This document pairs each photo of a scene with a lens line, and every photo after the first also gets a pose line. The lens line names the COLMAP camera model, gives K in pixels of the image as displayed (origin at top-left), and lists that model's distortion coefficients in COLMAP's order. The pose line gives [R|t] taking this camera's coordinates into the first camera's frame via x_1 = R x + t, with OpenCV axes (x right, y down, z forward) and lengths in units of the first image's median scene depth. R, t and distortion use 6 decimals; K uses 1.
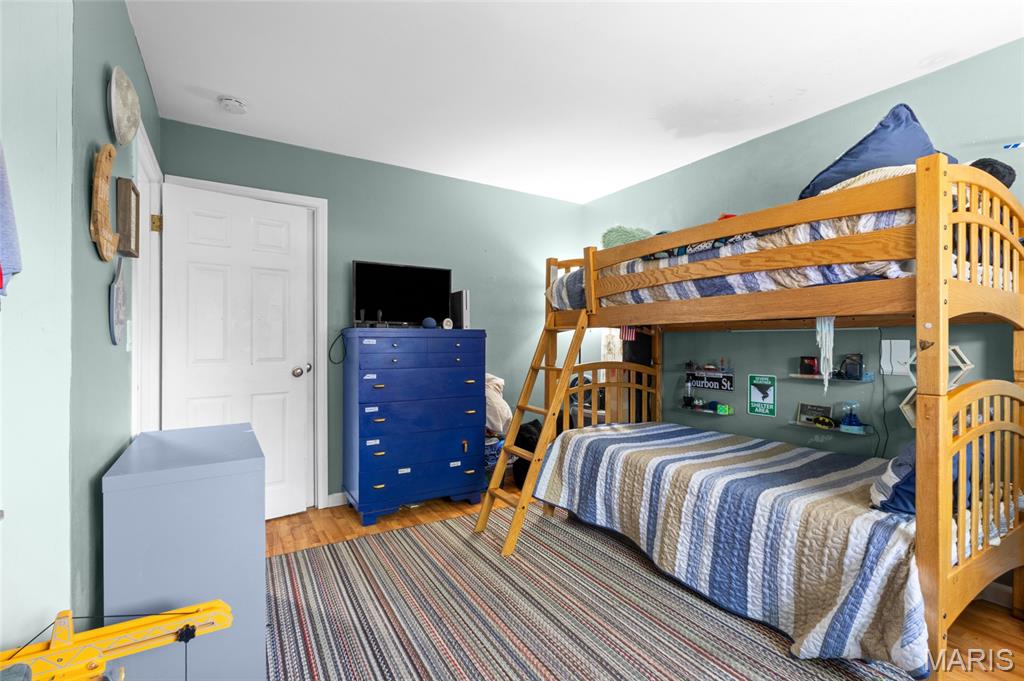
lens RADIAL K [[463.6, 0, 515.6], [0, 463.6, 341.3], [0, 0, 1]] dist [-0.004275, -0.000216]
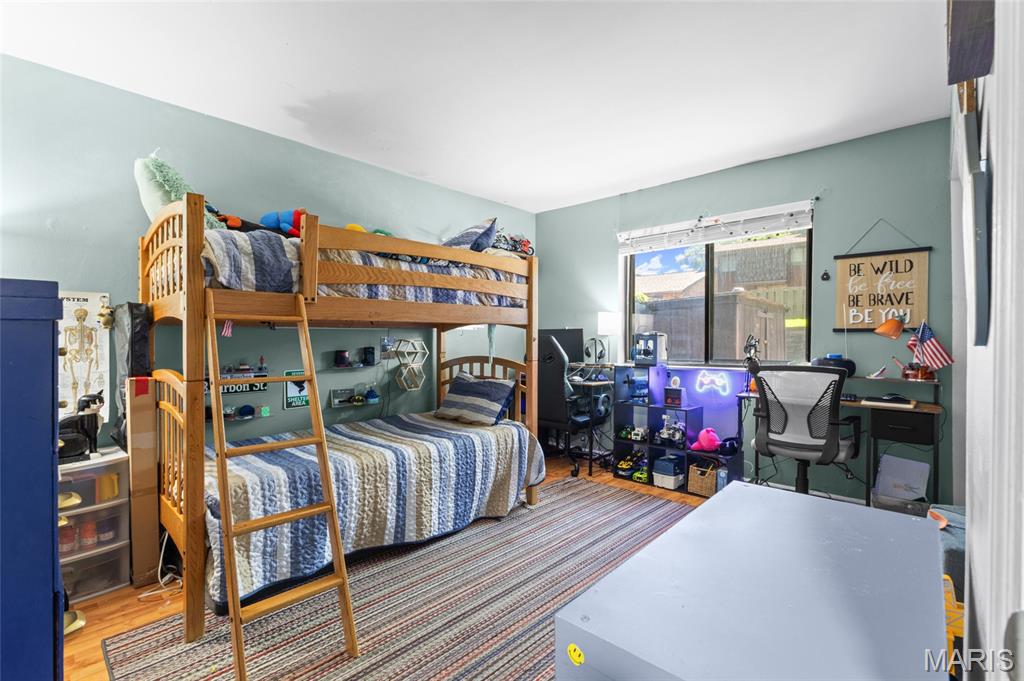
lens RADIAL K [[463.6, 0, 515.6], [0, 463.6, 341.3], [0, 0, 1]] dist [-0.004275, -0.000216]
pose [[-0.261727, -0.007824, 0.965110, -0.805553], [0.004031, 0.999950, 0.009200, -0.000322], [-0.965134, 0.006299, -0.261682, 1.041245]]
